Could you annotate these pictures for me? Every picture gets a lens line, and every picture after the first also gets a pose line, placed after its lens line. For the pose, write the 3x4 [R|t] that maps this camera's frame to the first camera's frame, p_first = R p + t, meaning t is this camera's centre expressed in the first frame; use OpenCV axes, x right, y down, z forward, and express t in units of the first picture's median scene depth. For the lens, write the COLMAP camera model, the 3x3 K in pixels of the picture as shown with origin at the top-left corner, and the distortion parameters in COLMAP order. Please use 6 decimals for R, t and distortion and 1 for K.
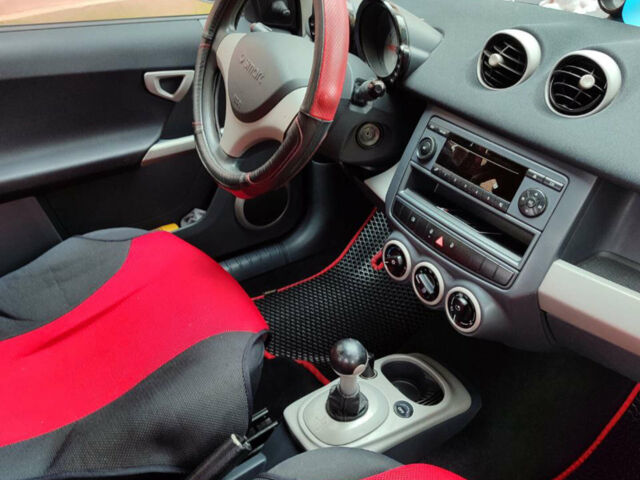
lens RADIAL K [[610.9, 0, 320.0], [0, 610.9, 232.2], [0, 0, 1]] dist [0.007312, -0.005230]
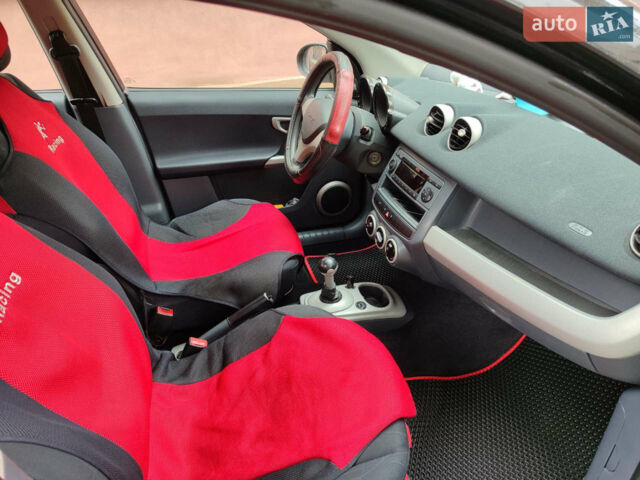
lens RADIAL K [[458.8, 0, 322.5], [0, 458.8, 240.6], [0, 0, 1]] dist [0.006503, -0.008508]
pose [[0.953979, 0.143062, -0.263549, 0.367240], [-0.151190, 0.988447, -0.010709, 0.131913], [0.258972, 0.050062, 0.964587, -0.372937]]
